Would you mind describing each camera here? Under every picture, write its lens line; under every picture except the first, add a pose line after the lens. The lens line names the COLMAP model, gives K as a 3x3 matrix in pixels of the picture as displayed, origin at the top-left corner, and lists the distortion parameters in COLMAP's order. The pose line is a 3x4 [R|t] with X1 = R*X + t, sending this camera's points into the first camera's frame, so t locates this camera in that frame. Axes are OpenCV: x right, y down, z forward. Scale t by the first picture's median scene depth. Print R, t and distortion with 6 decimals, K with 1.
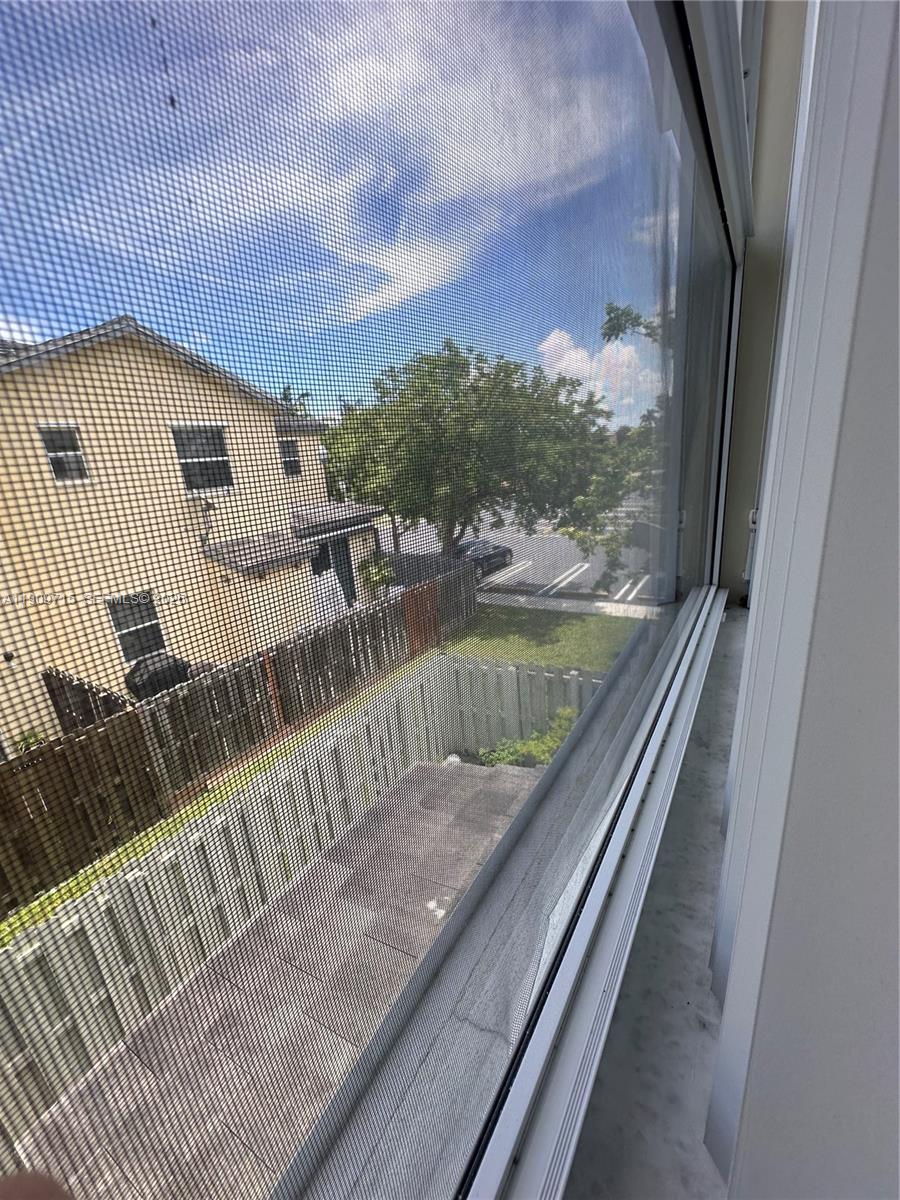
lens RADIAL K [[480.9, 0, 448.1], [0, 480.9, 600.4], [0, 0, 1]] dist [-0.007689, 0.001736]
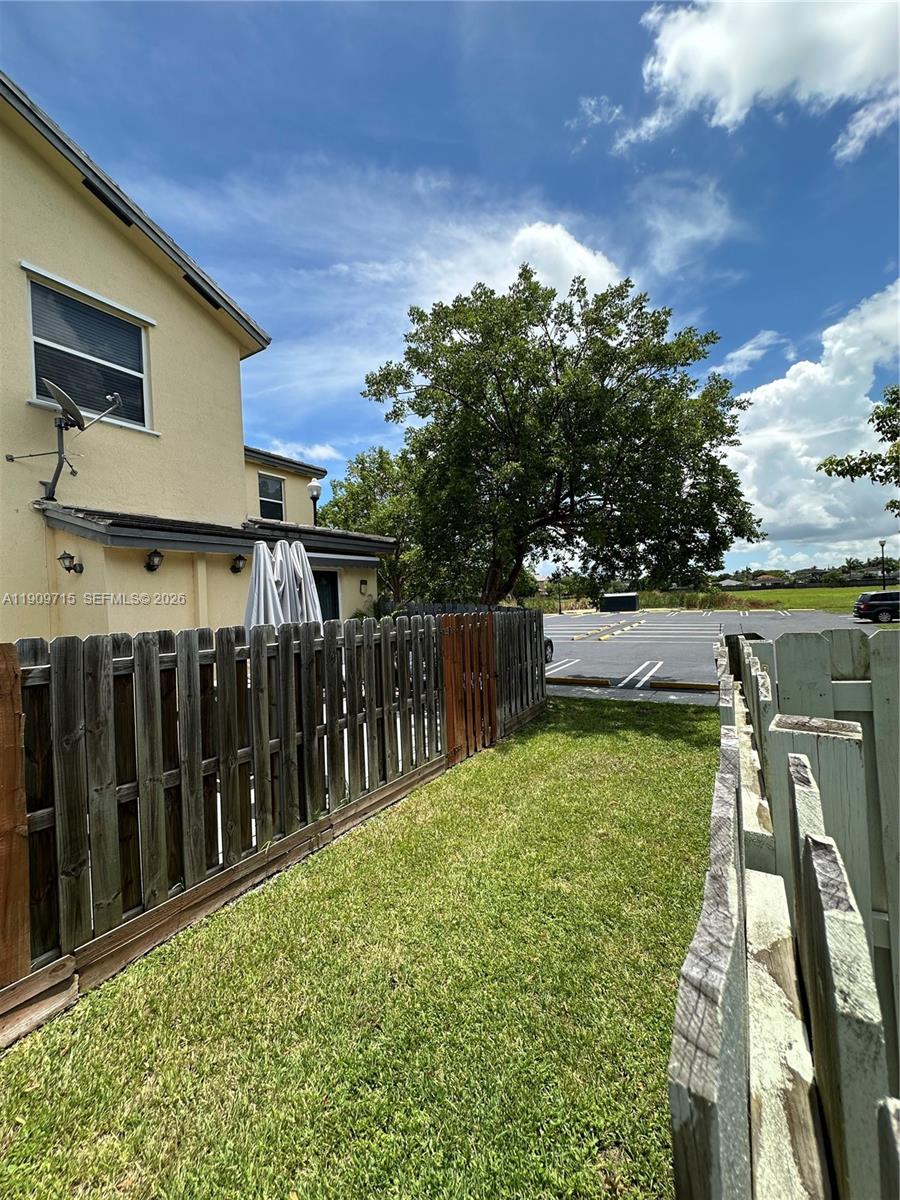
lens RADIAL K [[480.9, 0, 446.8], [0, 480.9, 598.0], [0, 0, 1]] dist [-0.007689, 0.001736]
pose [[0.998876, 0.043440, 0.018938, -0.086951], [-0.036107, 0.956486, -0.289536, 0.094653], [-0.030692, 0.288527, 0.956980, 0.467623]]
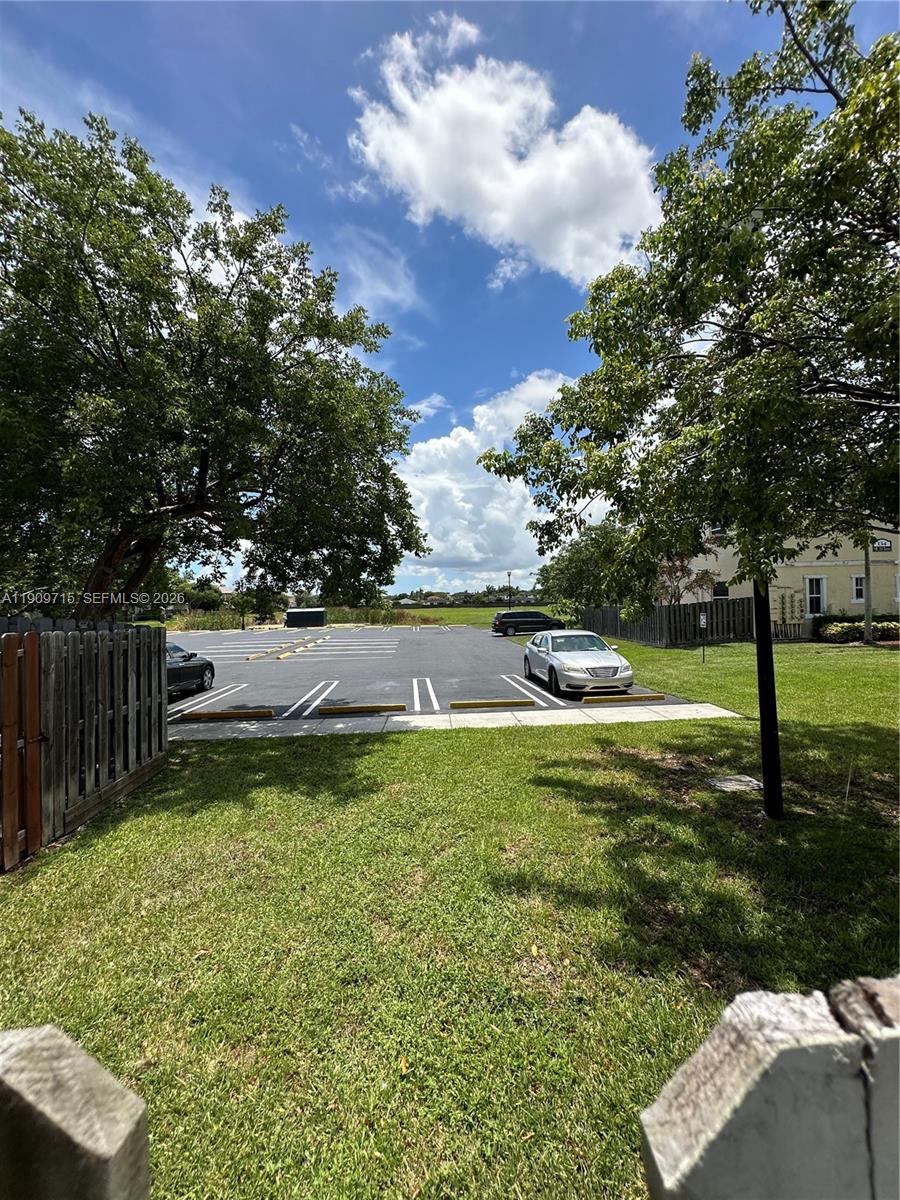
lens RADIAL K [[480.9, 0, 445.0], [0, 480.9, 593.1], [0, 0, 1]] dist [-0.007689, 0.001736]
pose [[0.806657, 0.082400, 0.585247, 0.002124], [0.122660, 0.945332, -0.302163, 0.057973], [-0.578151, 0.315529, 0.752451, 0.580005]]
